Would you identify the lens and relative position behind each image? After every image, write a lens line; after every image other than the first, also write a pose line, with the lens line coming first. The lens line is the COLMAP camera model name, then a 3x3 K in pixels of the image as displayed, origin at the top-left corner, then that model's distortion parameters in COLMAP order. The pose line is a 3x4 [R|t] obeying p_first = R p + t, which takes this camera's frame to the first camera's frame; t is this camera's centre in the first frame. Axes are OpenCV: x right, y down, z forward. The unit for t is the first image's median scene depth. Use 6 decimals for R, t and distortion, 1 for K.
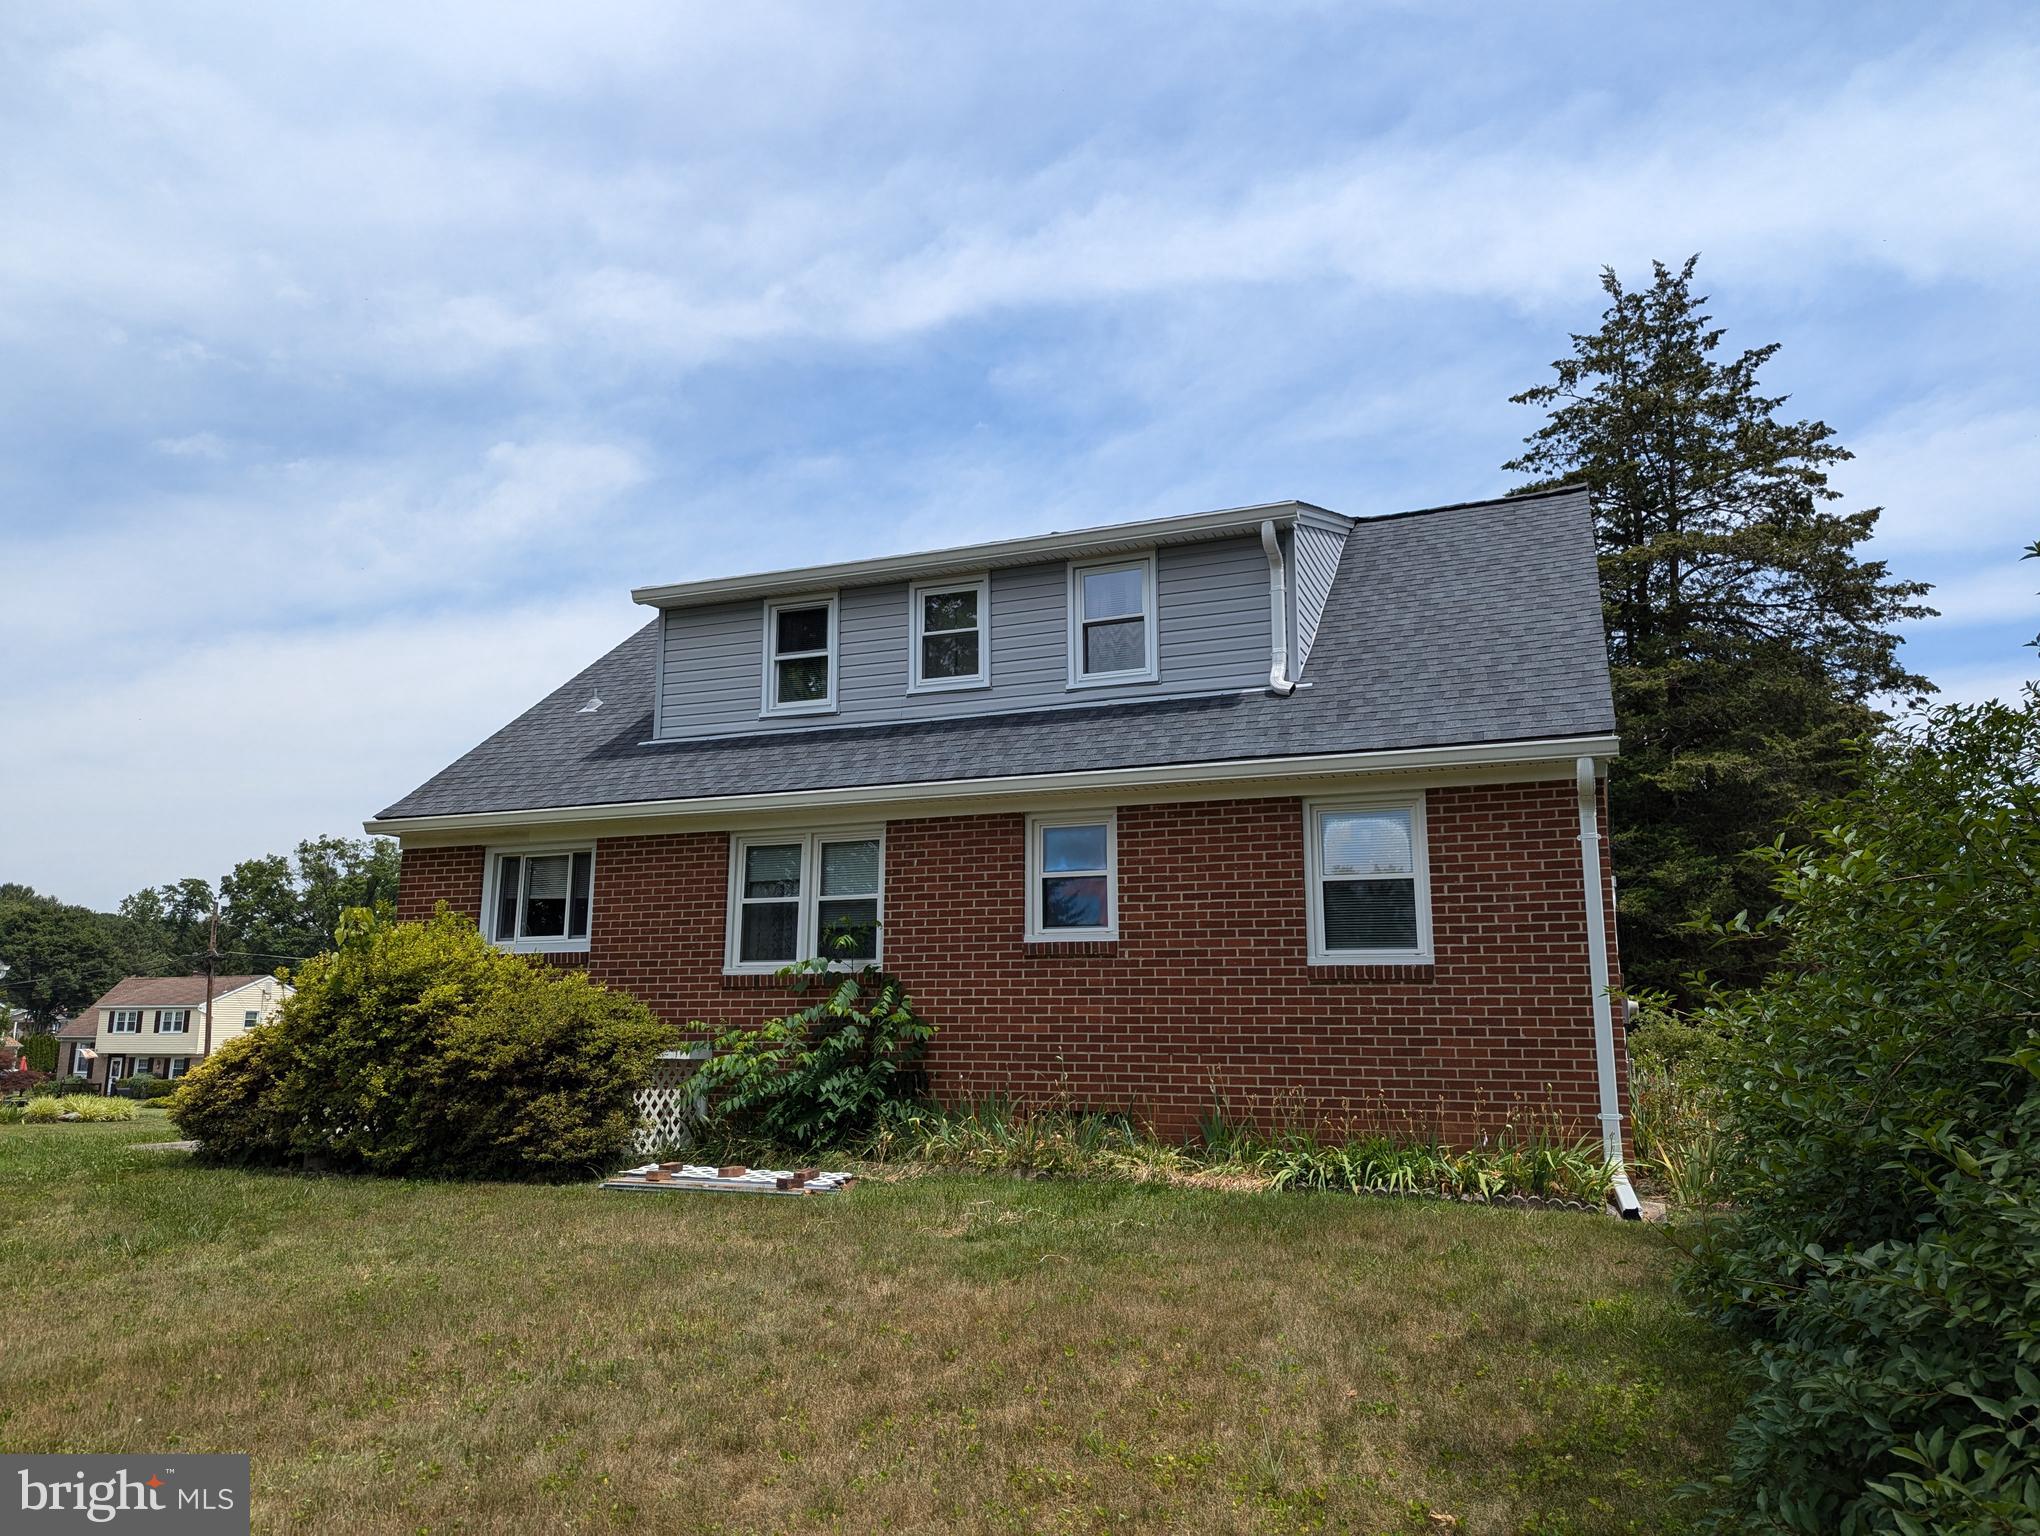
lens RADIAL K [[1428.9, 0, 1022.4], [0, 1428.9, 737.7], [0, 0, 1]] dist [0.040699, -0.007671]
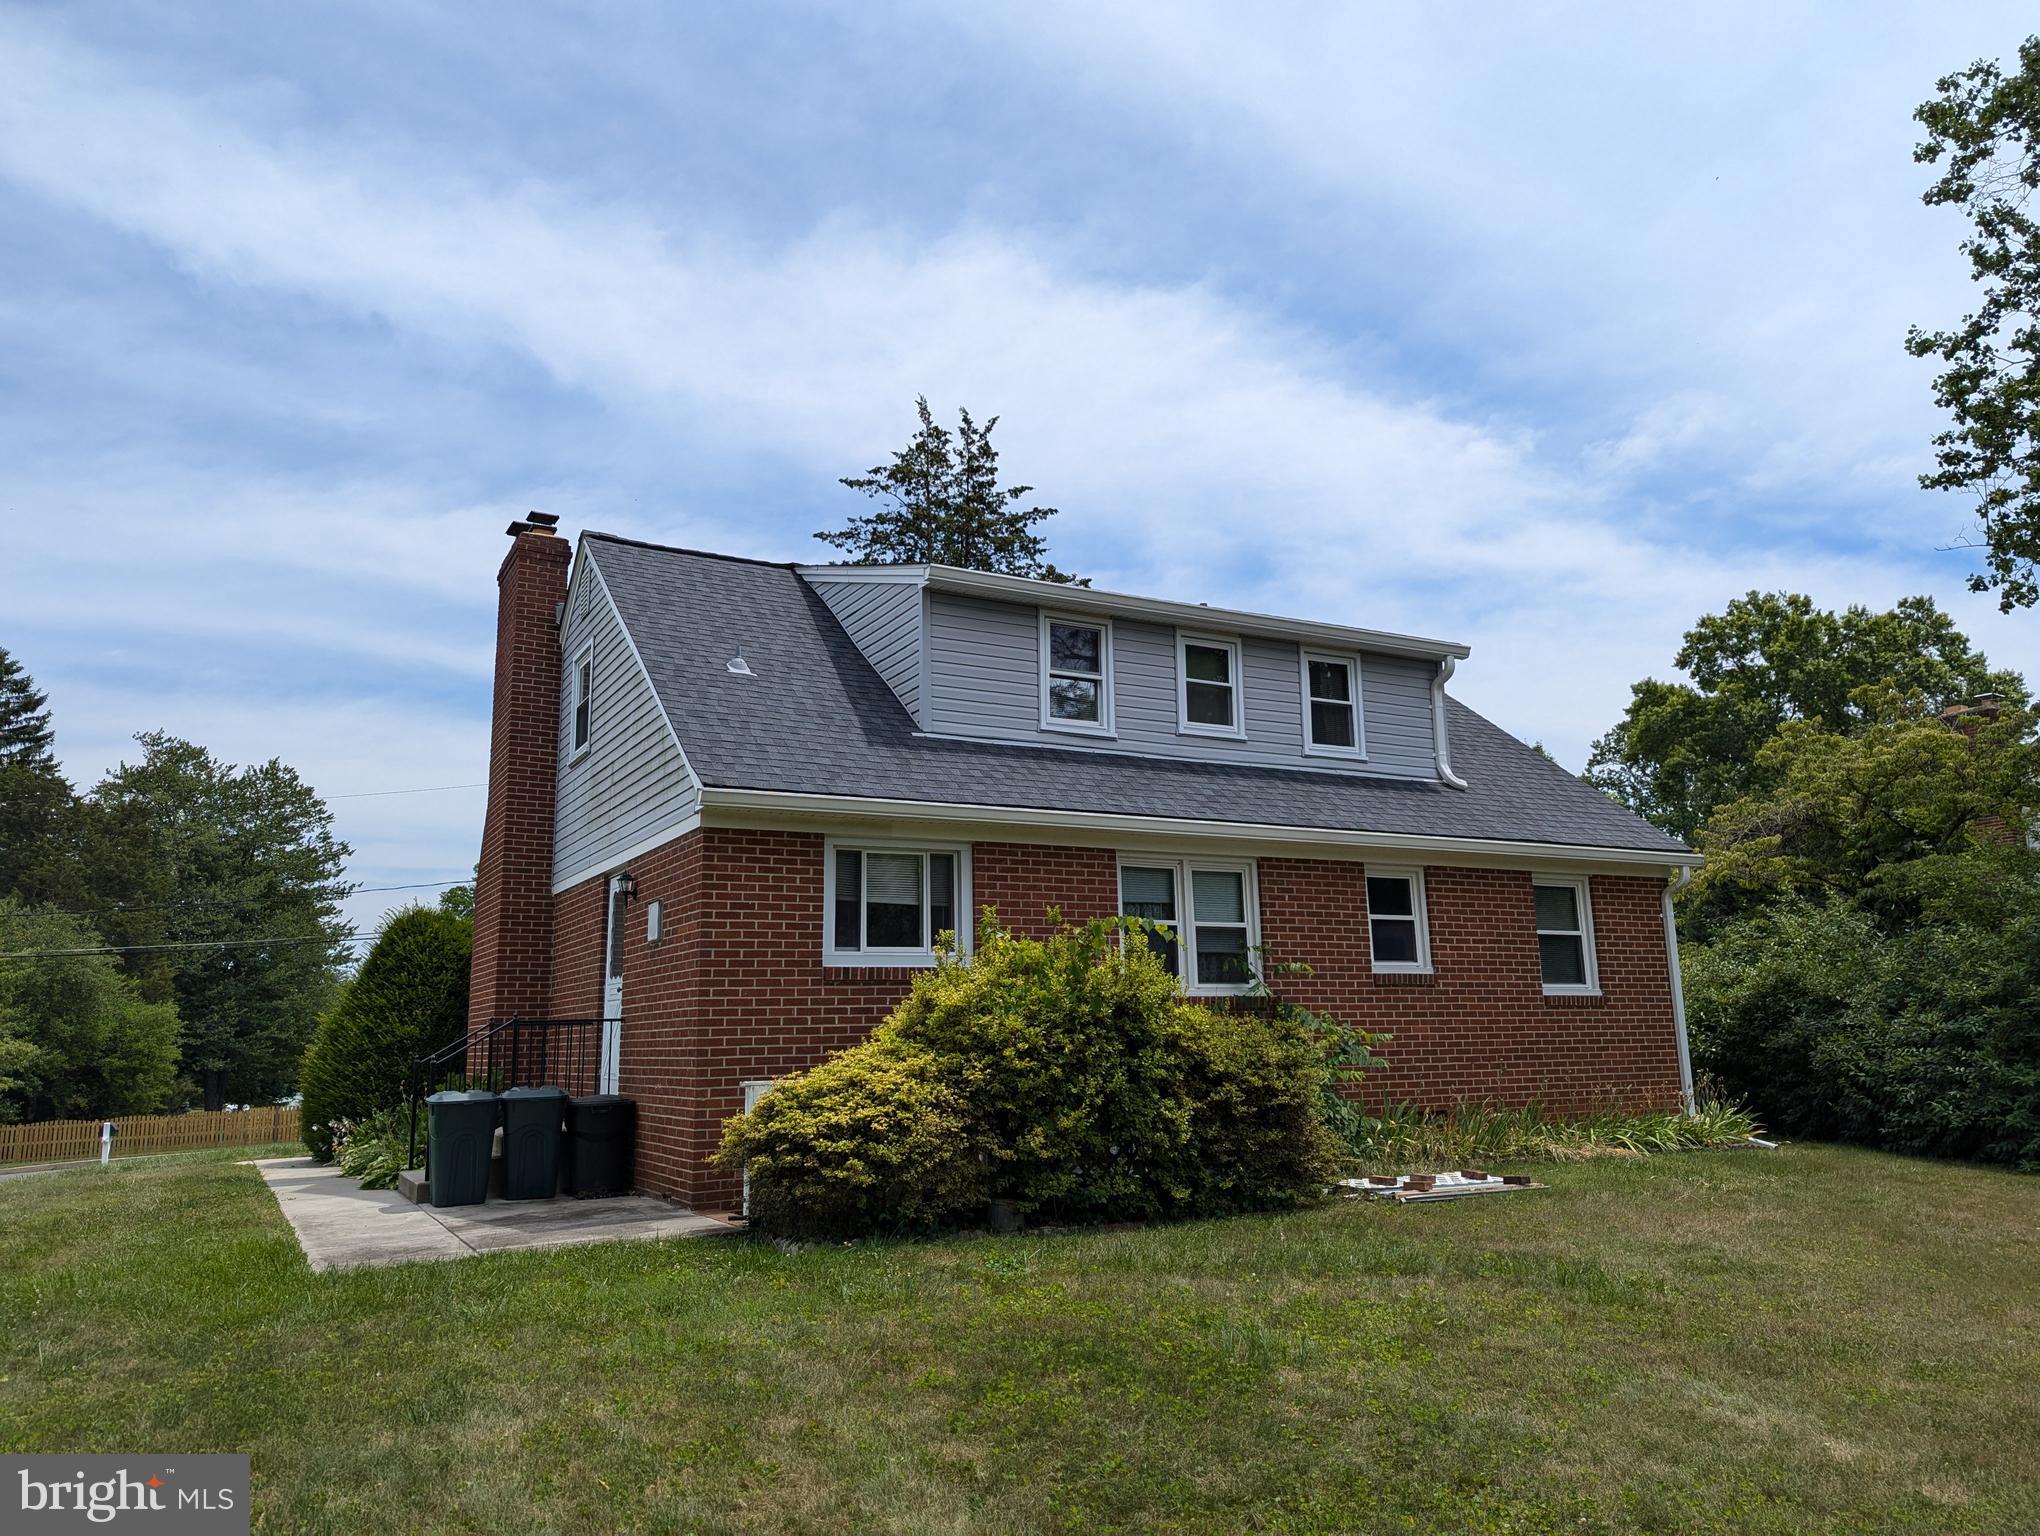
lens RADIAL K [[1486.8, 0, 1021.6], [0, 1486.8, 735.7], [0, 0, 1]] dist [-0.000298, -0.002780]
pose [[0.632938, 0.149621, 0.759607, -1.030985], [-0.131938, 0.987641, -0.084600, 0.082773], [-0.762877, -0.046675, 0.644856, 0.395780]]
